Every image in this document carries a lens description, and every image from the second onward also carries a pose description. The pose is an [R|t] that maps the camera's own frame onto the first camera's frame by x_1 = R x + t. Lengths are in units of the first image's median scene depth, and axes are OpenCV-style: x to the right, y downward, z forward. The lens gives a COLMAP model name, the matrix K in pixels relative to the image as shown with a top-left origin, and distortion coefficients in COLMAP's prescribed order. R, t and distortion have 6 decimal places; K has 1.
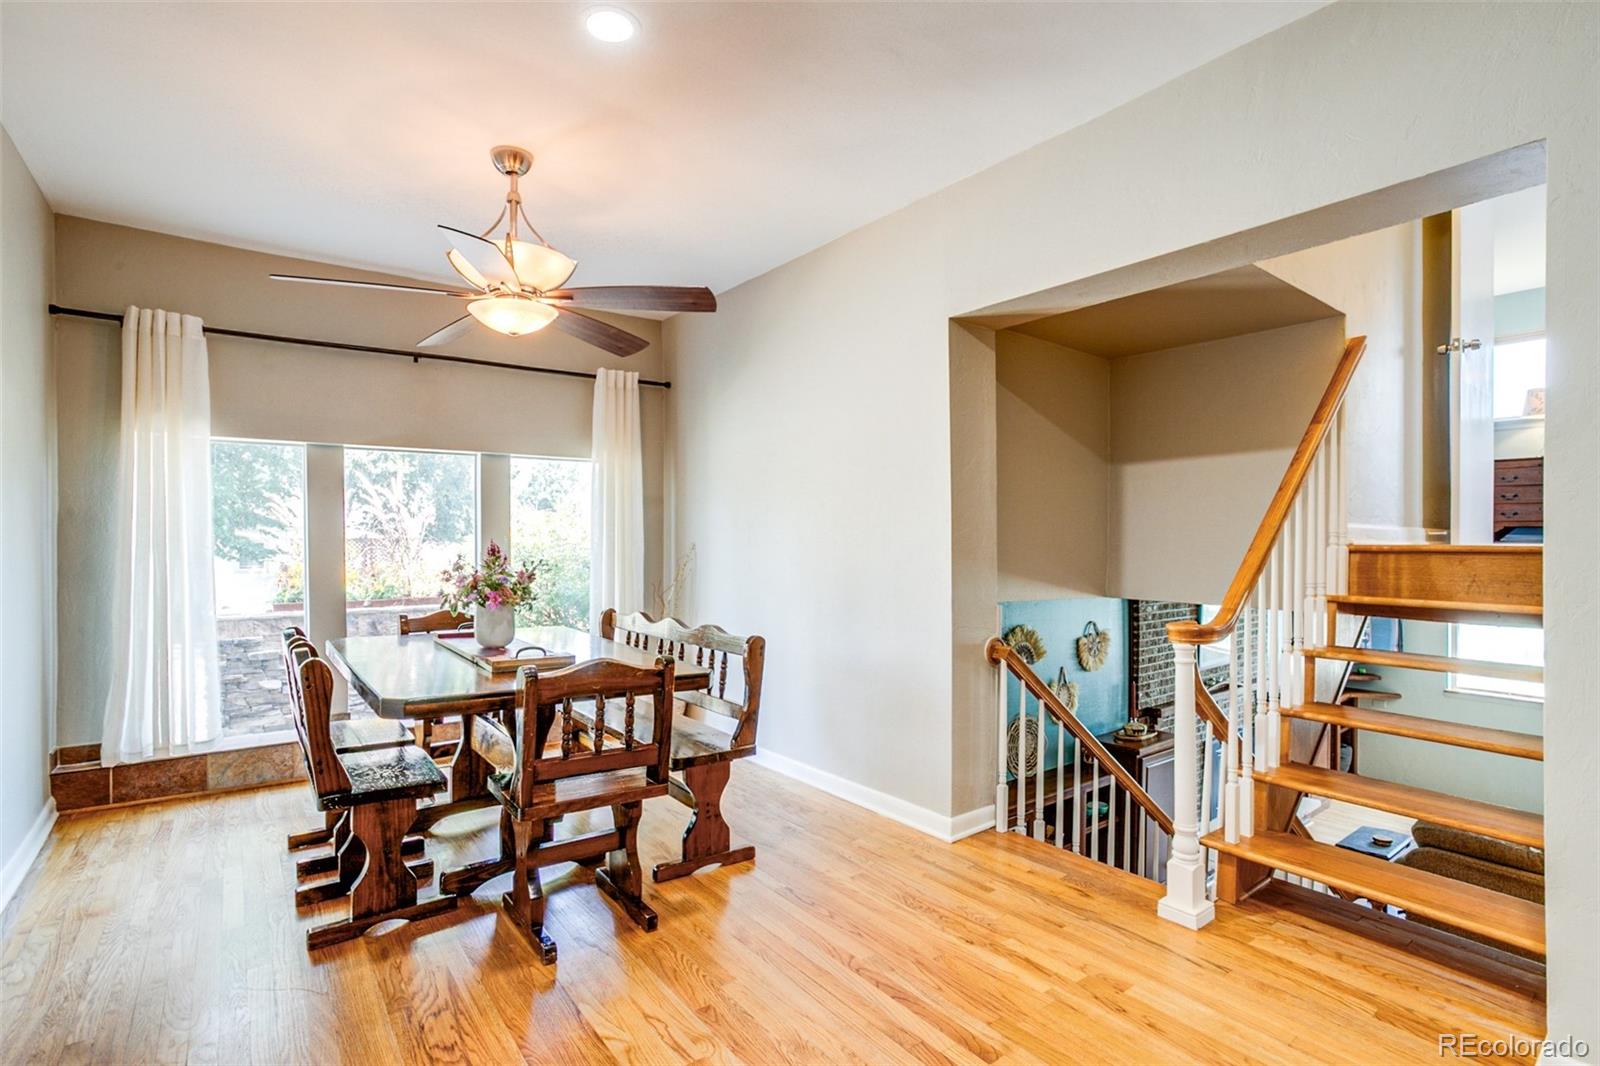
lens RADIAL K [[779.1, 0, 792.5], [0, 779.1, 538.5], [0, 0, 1]] dist [-0.061448, 0.038252]
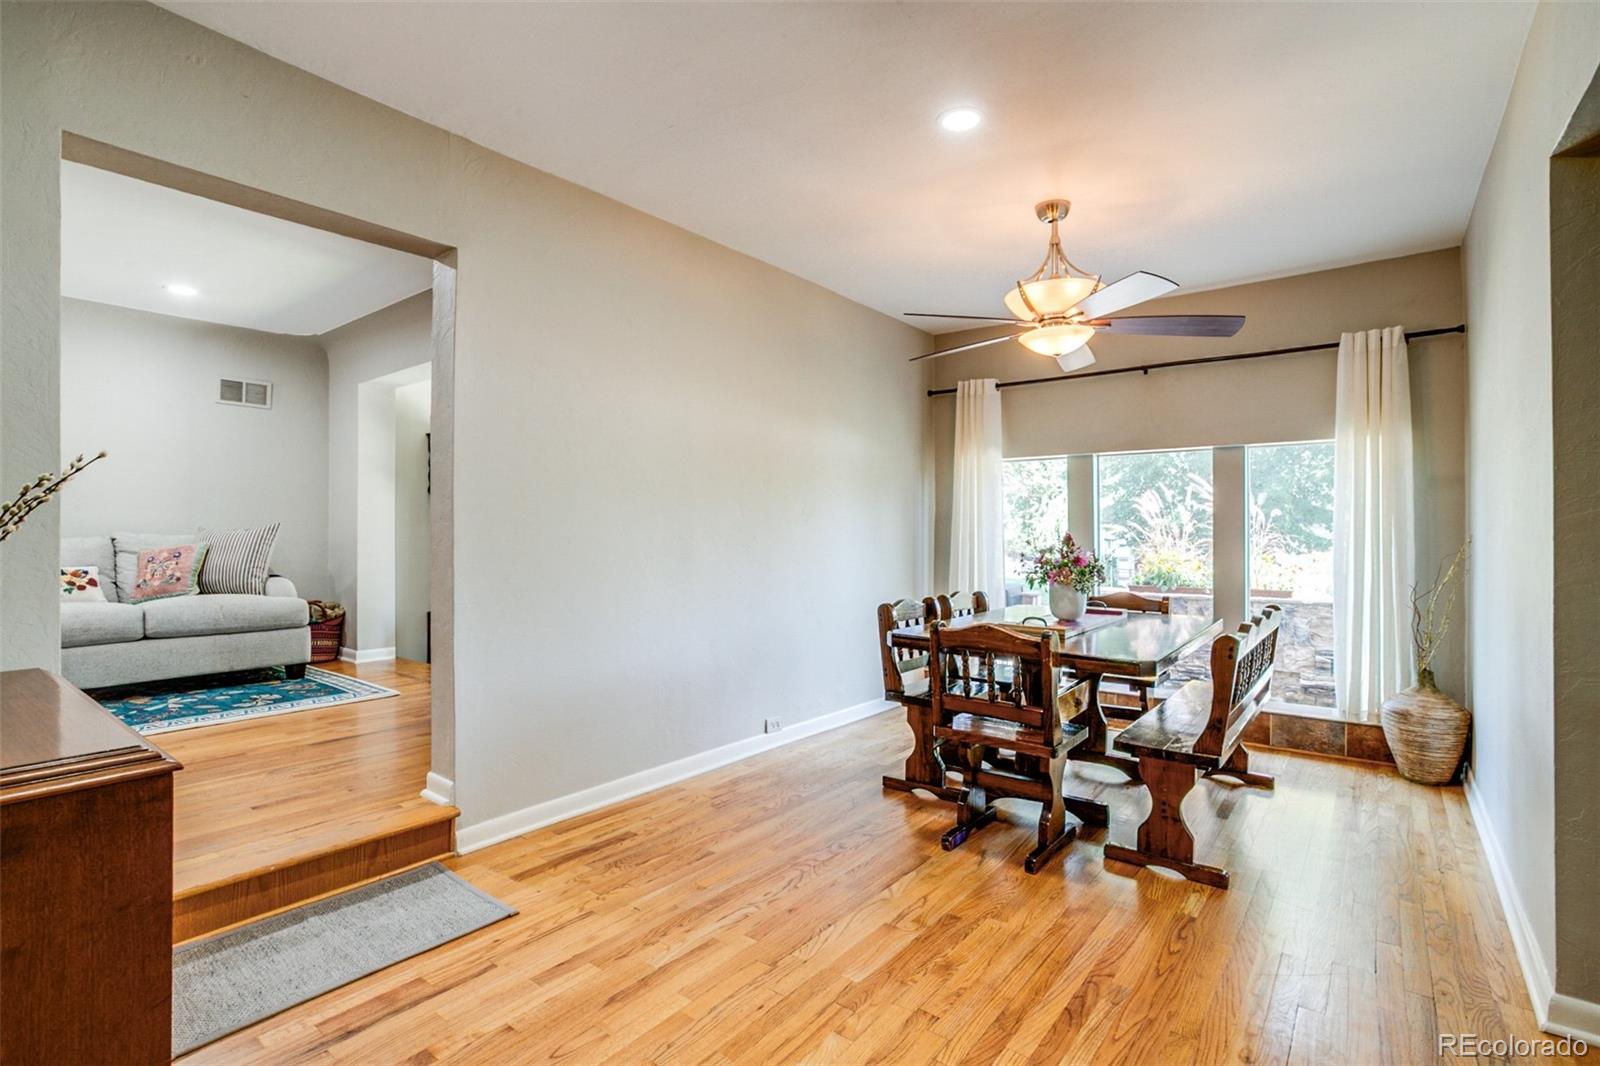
lens RADIAL K [[768.8, 0, 794.5], [0, 768.8, 528.6], [0, 0, 1]] dist [-0.061774, 0.037460]
pose [[0.268289, -0.006205, -0.963319, 0.645029], [-0.003405, 0.999967, -0.007389, 0.011595], [0.963332, 0.005263, 0.268259, 0.293933]]
